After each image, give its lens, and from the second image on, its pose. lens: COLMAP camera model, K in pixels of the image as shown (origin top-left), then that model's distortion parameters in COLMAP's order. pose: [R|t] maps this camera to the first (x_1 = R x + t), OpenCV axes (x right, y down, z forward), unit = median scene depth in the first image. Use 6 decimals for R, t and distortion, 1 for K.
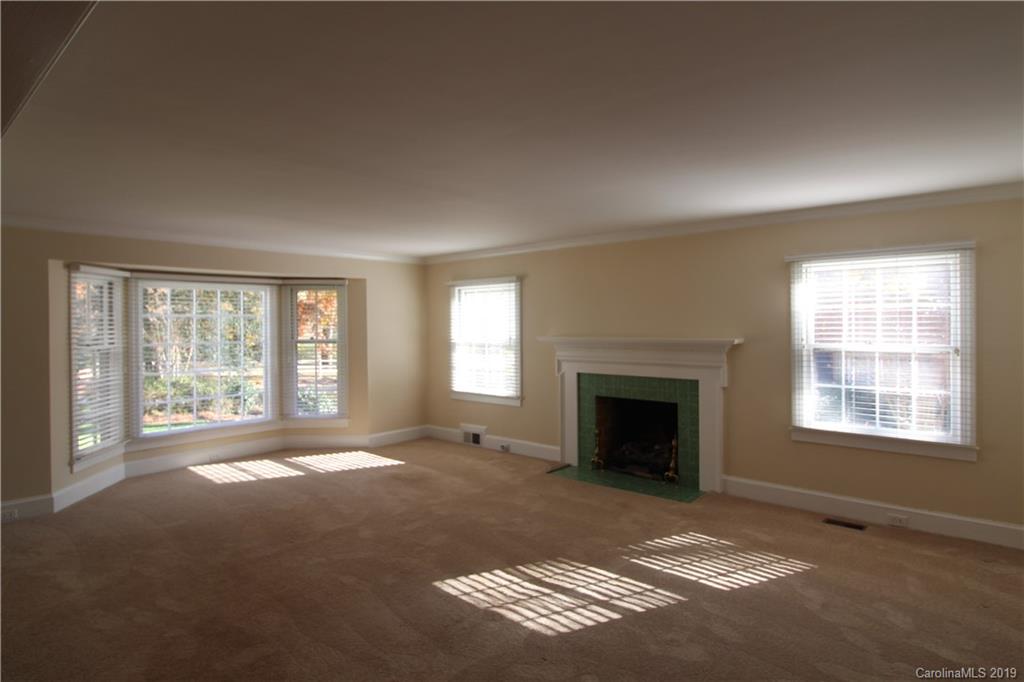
lens RADIAL K [[568.4, 0, 508.4], [0, 568.4, 323.0], [0, 0, 1]] dist [-0.001084, -0.002047]
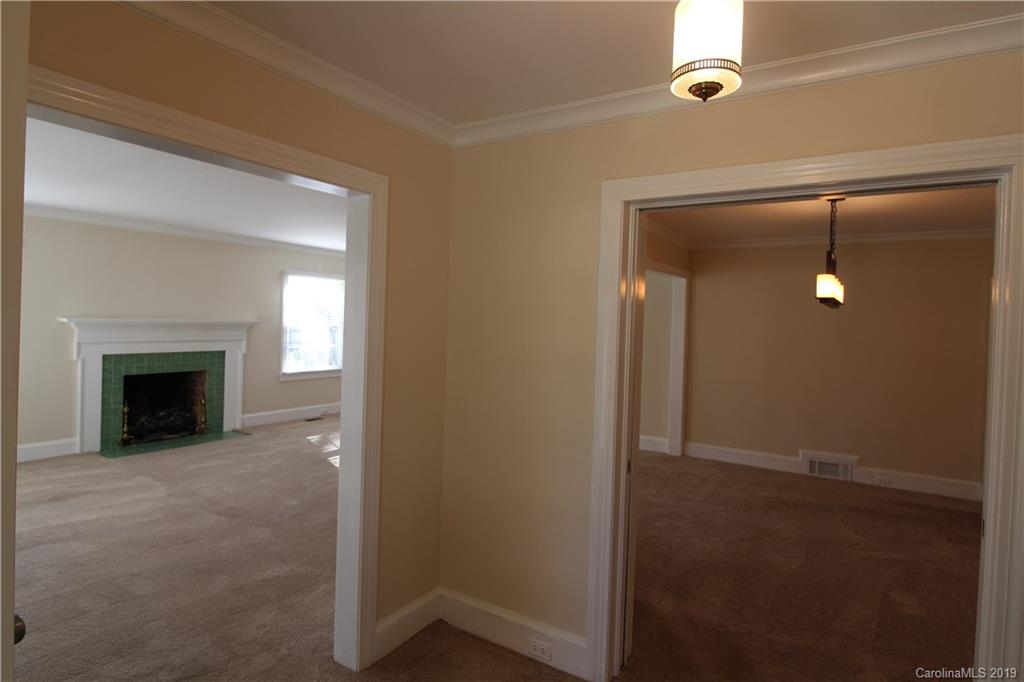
lens RADIAL K [[568.4, 0, 508.4], [0, 568.4, 323.0], [0, 0, 1]] dist [-0.001084, -0.002047]
pose [[-0.150879, -0.000595, 0.988552, -1.084863], [-0.022200, 0.999750, -0.002786, 0.022987], [-0.988303, -0.022366, -0.150854, 0.527443]]
